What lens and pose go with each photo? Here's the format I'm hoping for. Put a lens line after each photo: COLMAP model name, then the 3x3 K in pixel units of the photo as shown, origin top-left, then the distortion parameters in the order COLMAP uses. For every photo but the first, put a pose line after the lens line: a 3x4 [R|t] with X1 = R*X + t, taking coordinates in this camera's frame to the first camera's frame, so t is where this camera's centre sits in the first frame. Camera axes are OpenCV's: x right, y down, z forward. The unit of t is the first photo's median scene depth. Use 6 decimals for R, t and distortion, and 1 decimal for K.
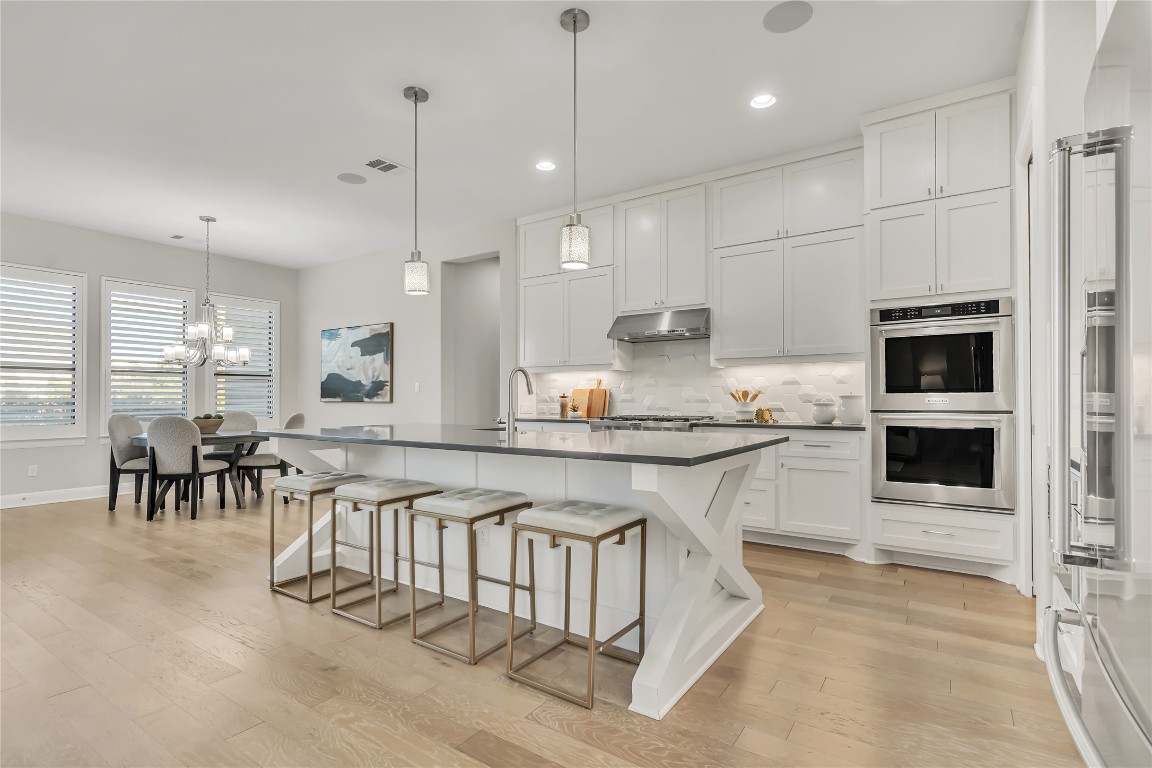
lens RADIAL K [[542.3, 0, 598.0], [0, 542.3, 395.8], [0, 0, 1]] dist [0.002272, 0.000125]
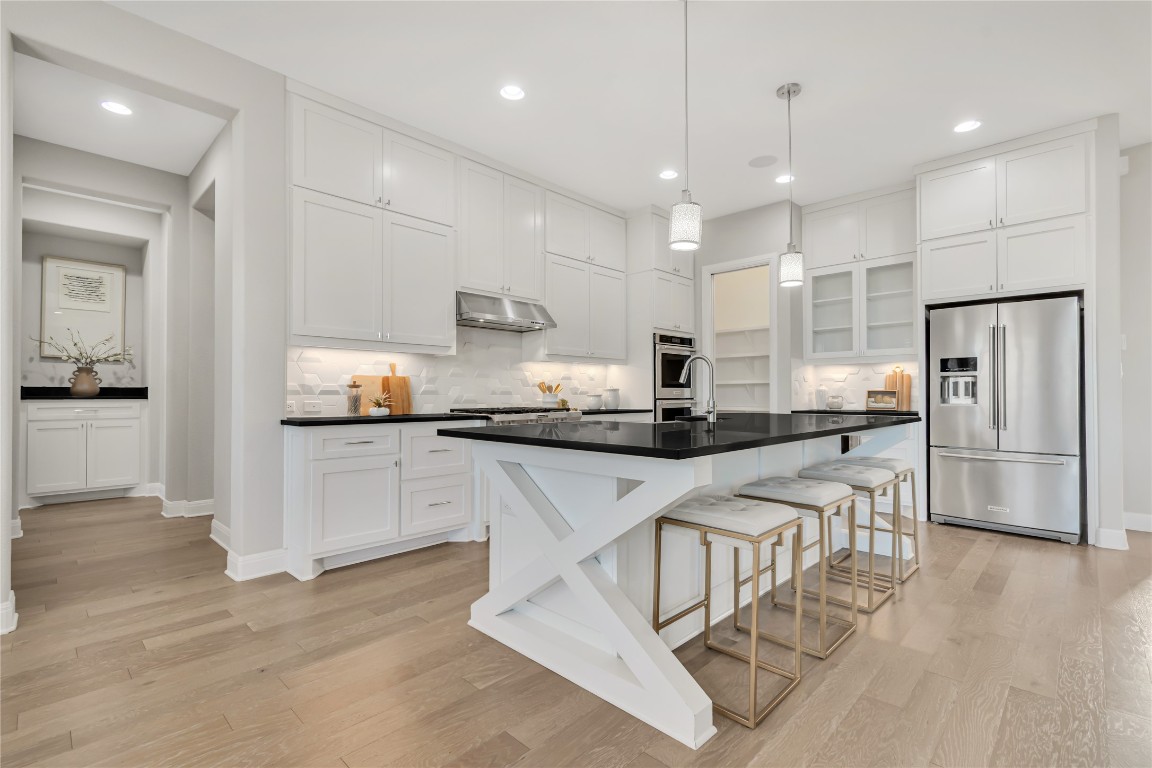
lens RADIAL K [[519.8, 0, 576.7], [0, 519.8, 391.6], [0, 0, 1]] dist [0.000359, 0.000154]
pose [[0.204247, 0.006644, 0.978897, -0.793668], [-0.005566, 0.999969, -0.005626, 0.013084], [-0.978904, -0.004299, 0.204277, 0.735351]]
